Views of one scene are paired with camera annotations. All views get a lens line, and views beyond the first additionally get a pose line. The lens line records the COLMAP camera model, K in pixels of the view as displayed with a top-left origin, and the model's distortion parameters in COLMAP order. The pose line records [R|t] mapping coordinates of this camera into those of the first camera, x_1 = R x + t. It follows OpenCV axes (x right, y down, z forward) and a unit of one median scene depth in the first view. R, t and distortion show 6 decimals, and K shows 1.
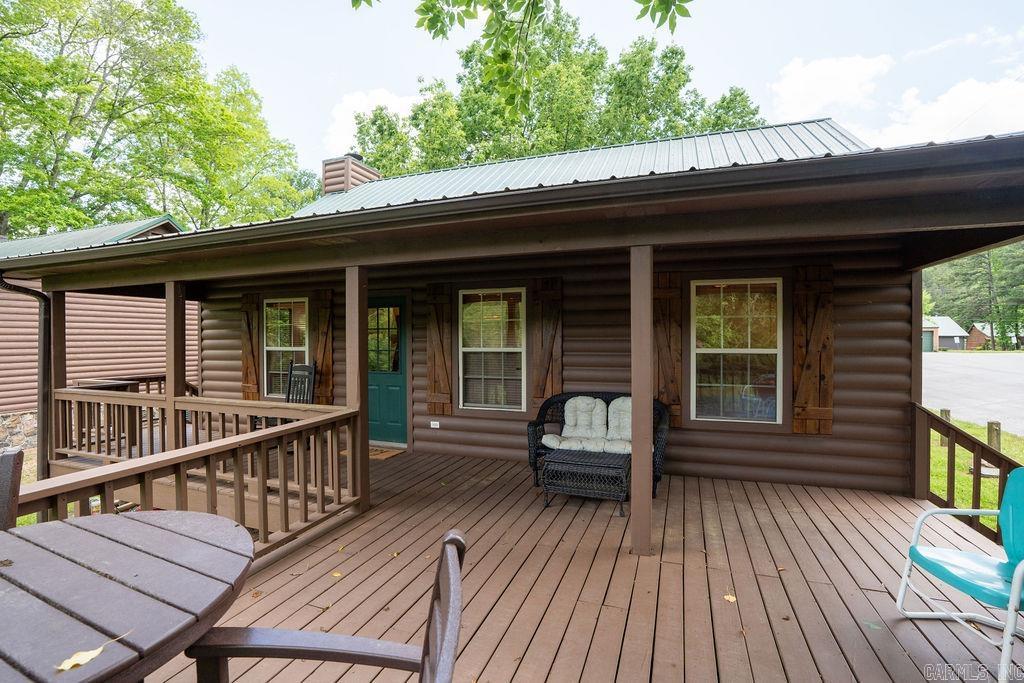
lens RADIAL K [[457.8, 0, 510.4], [0, 457.8, 340.5], [0, 0, 1]] dist [-0.007932, 0.003289]
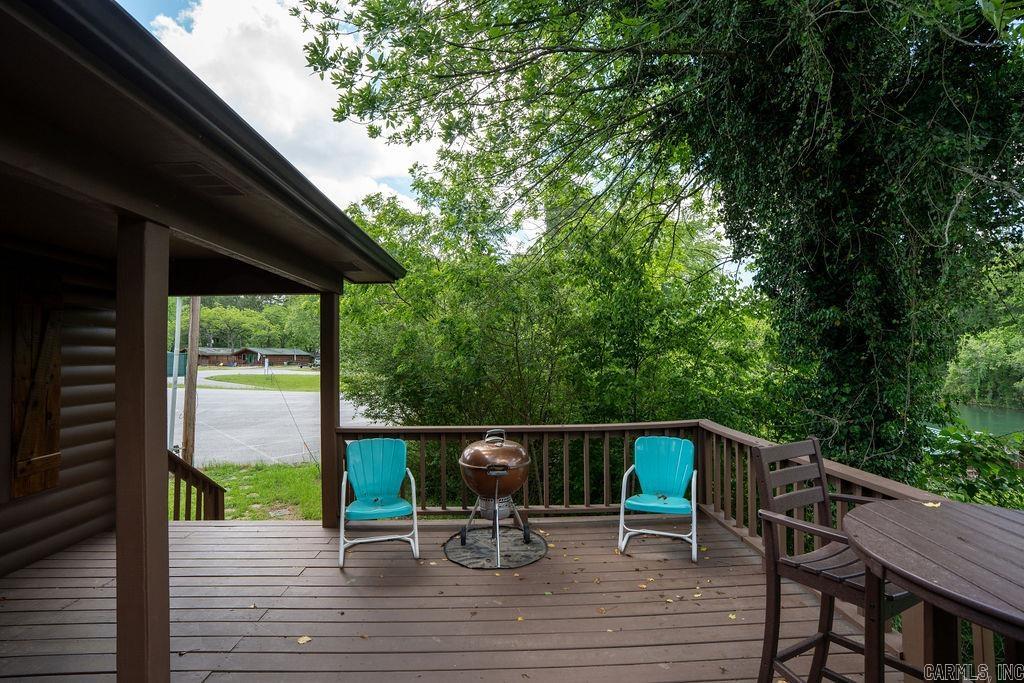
lens RADIAL K [[468.5, 0, 510.8], [0, 468.5, 340.5], [0, 0, 1]] dist [-0.070862, 0.024699]
pose [[-0.370940, 0.032283, 0.928096, -0.330932], [0.016433, 0.999467, -0.028197, -0.014152], [-0.928512, 0.004792, -0.371273, 0.548314]]
